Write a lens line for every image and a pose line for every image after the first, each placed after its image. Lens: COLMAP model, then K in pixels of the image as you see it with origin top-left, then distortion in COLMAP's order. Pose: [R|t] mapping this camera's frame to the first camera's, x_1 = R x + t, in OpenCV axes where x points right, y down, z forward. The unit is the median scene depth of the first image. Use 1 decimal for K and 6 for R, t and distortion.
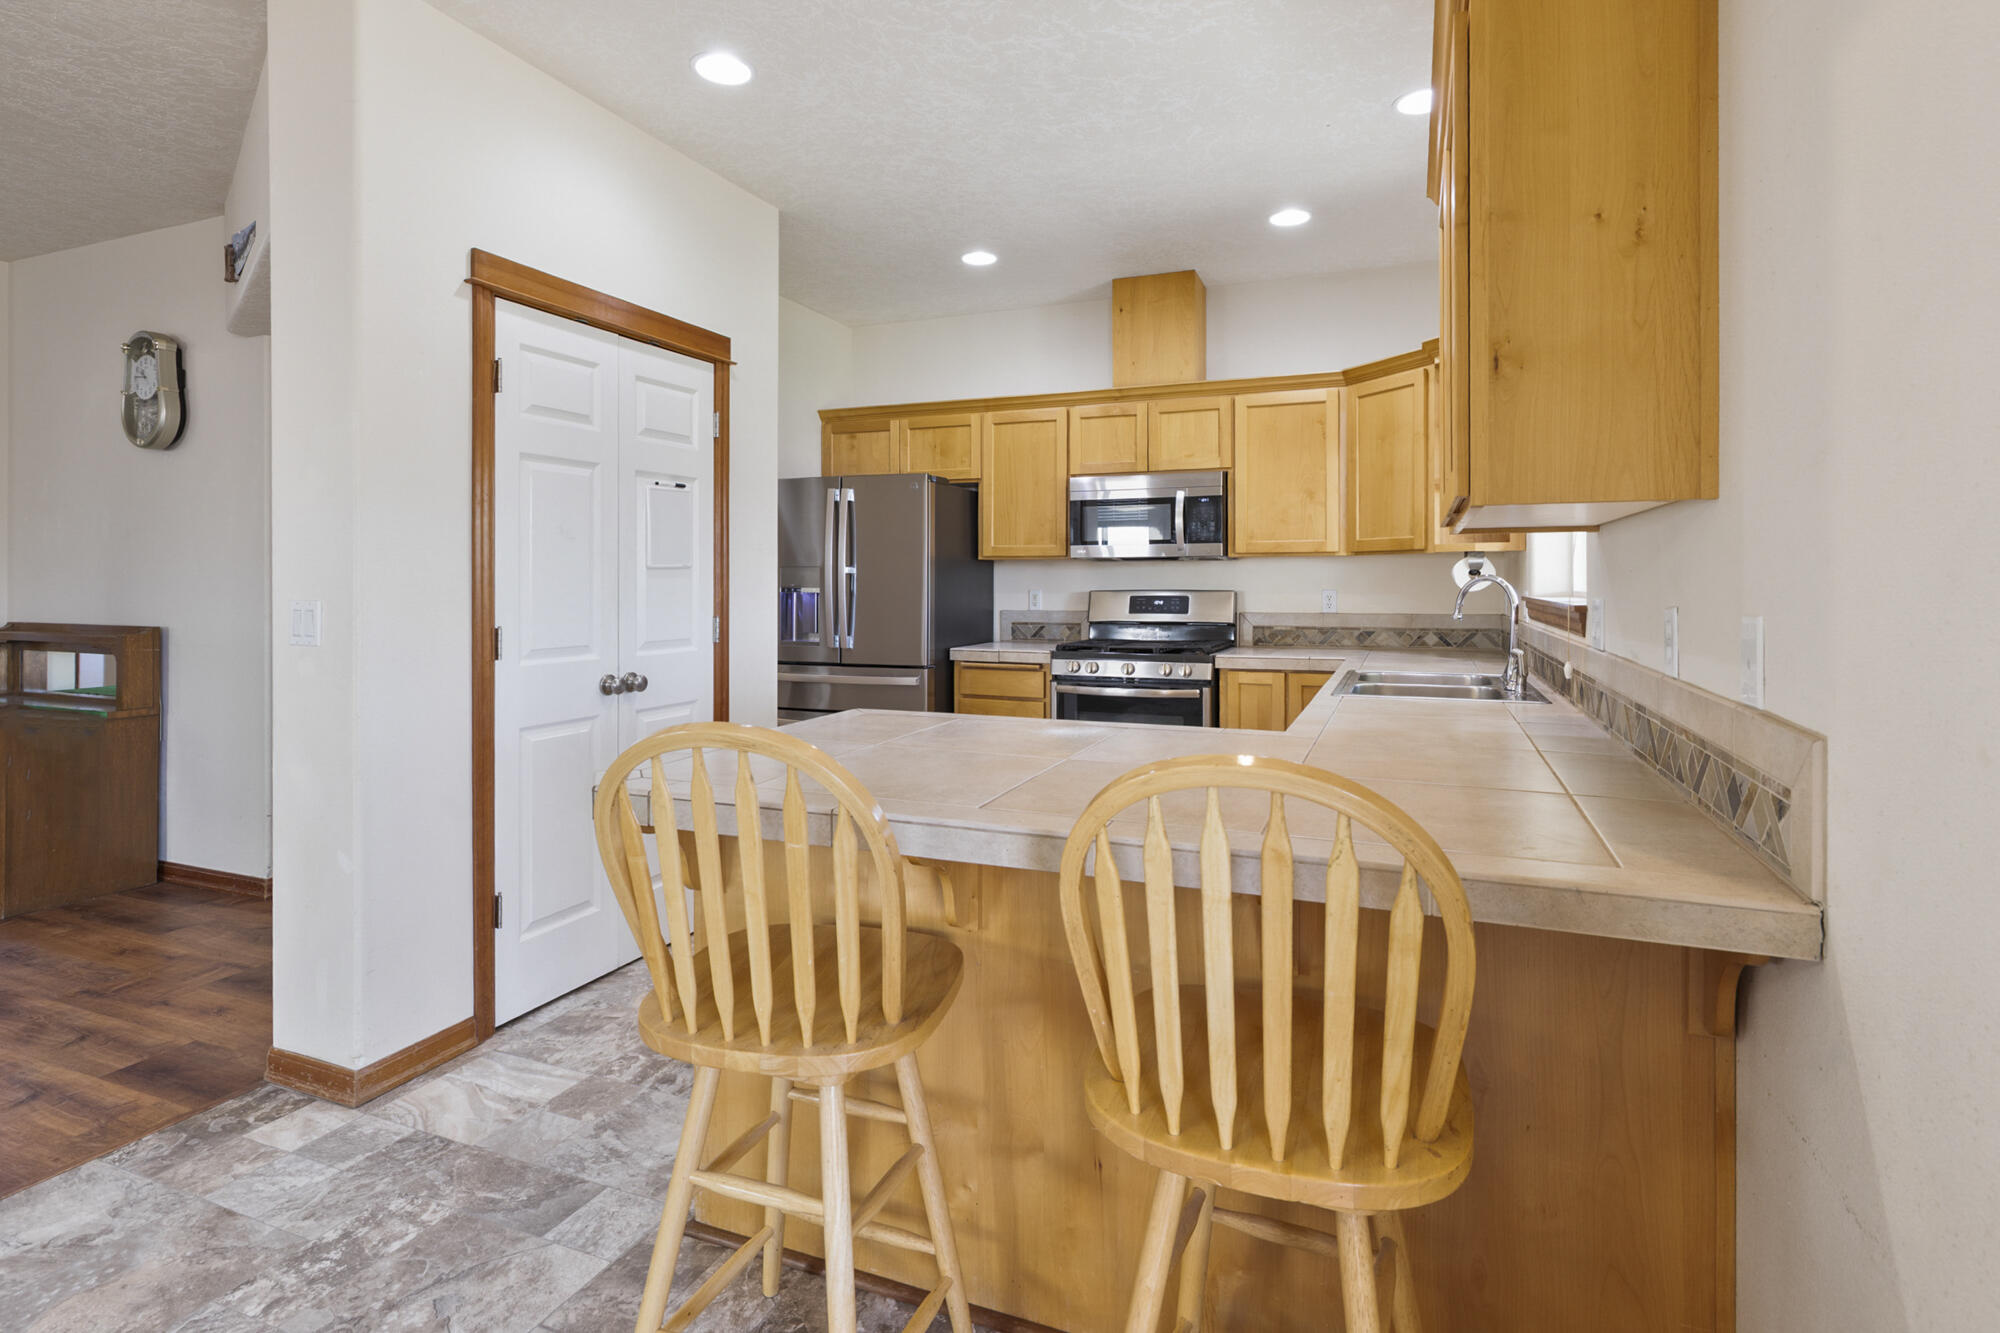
lens RADIAL K [[987.1, 0, 1020.2], [0, 987.1, 580.3], [0, 0, 1]] dist [-0.000823, 0.001098]
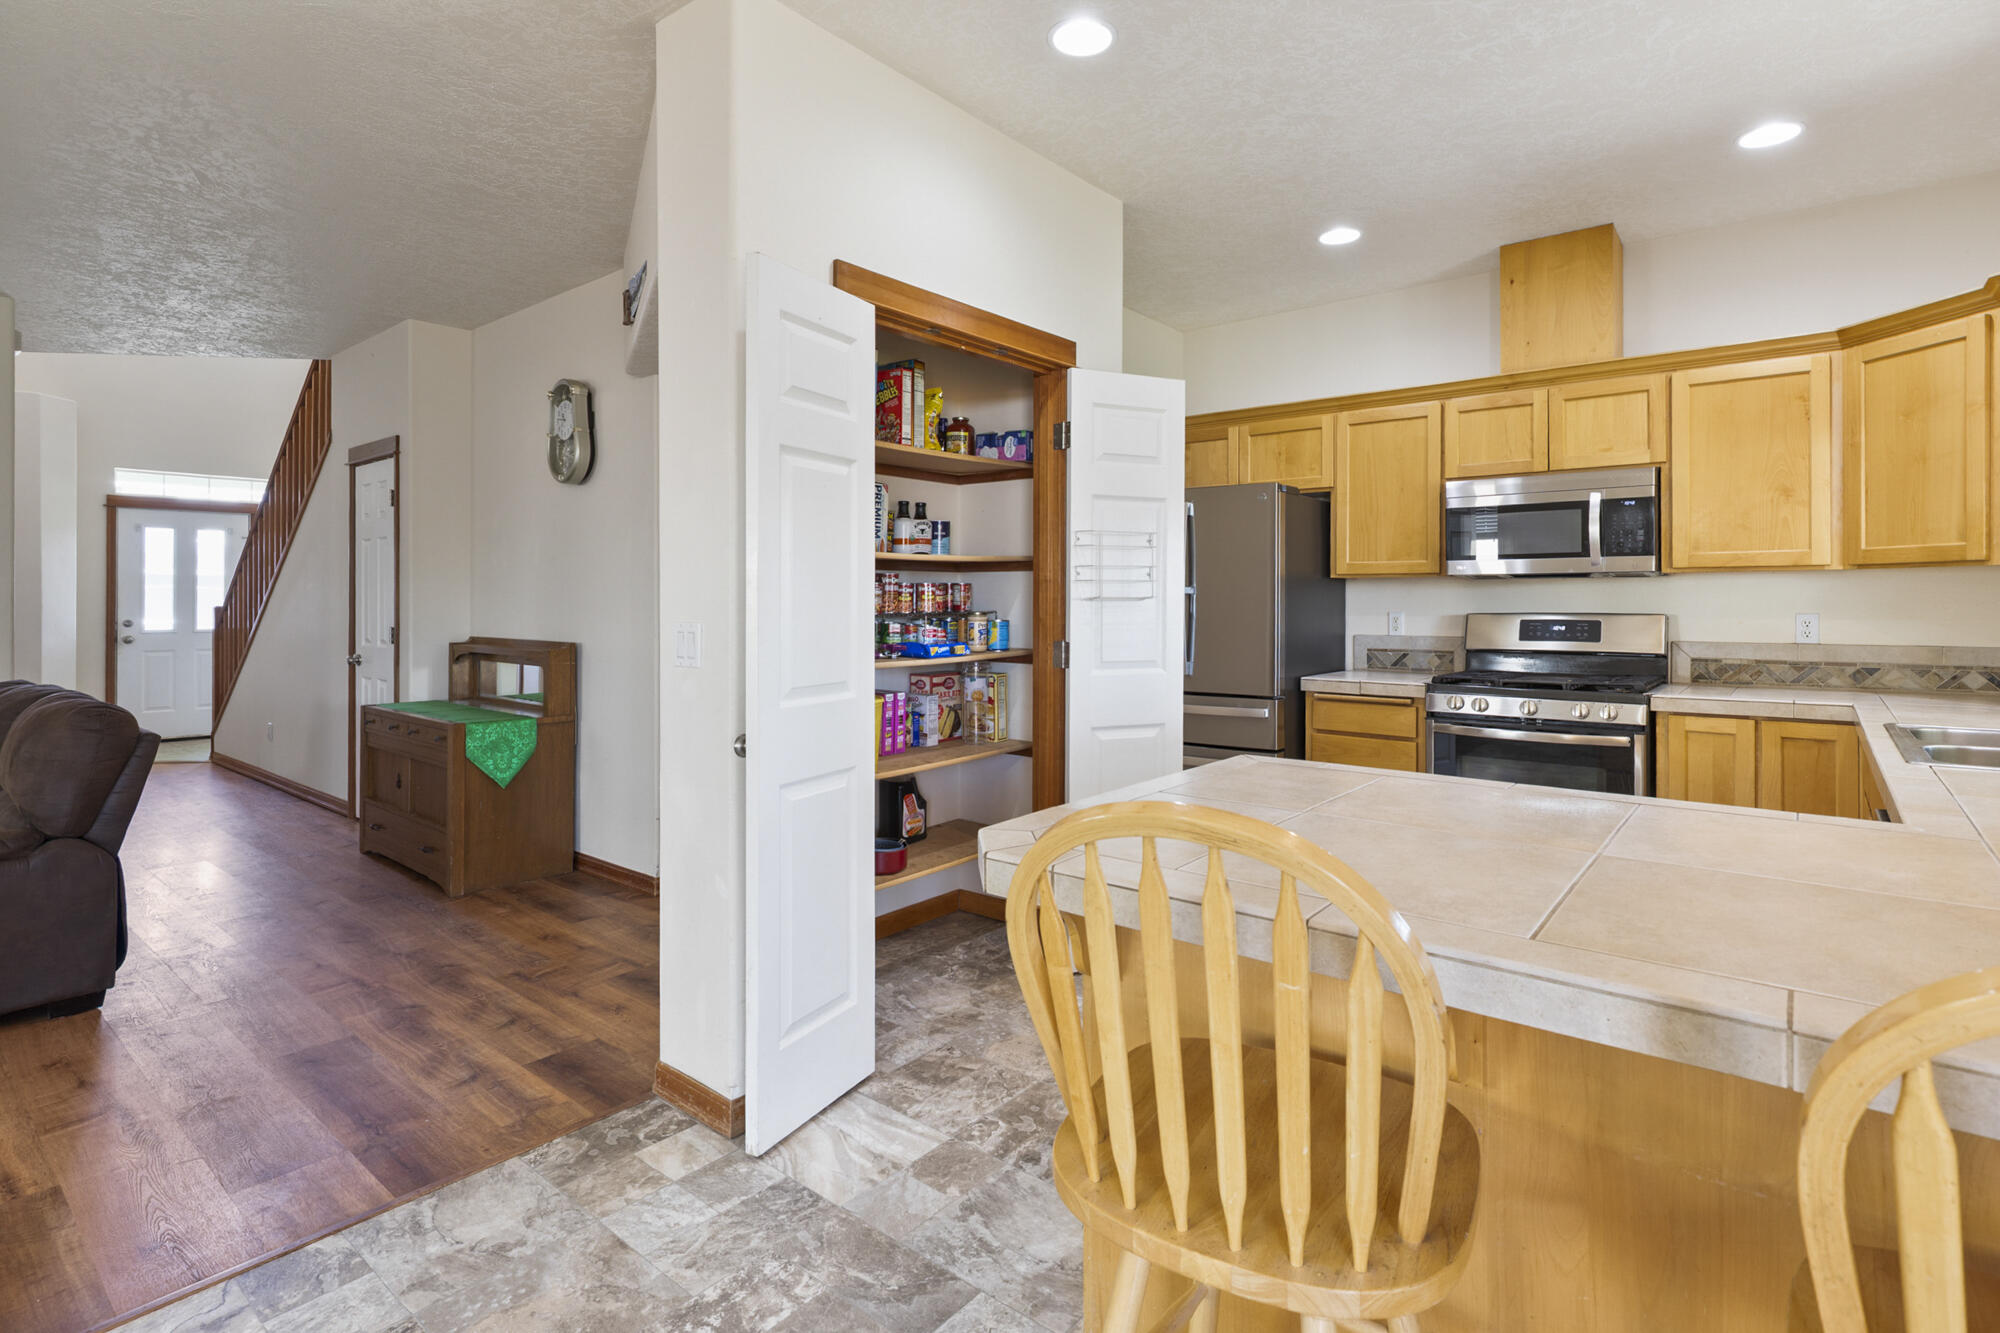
lens RADIAL K [[979.9, 0, 1015.6], [0, 979.9, 599.3], [0, 0, 1]] dist [0.000960, -0.000278]
pose [[0.954845, 0.000054, -0.297103, -0.069767], [-0.000206, 1.000000, -0.000481, -0.001588], [0.297103, 0.000520, 0.954845, 0.093969]]
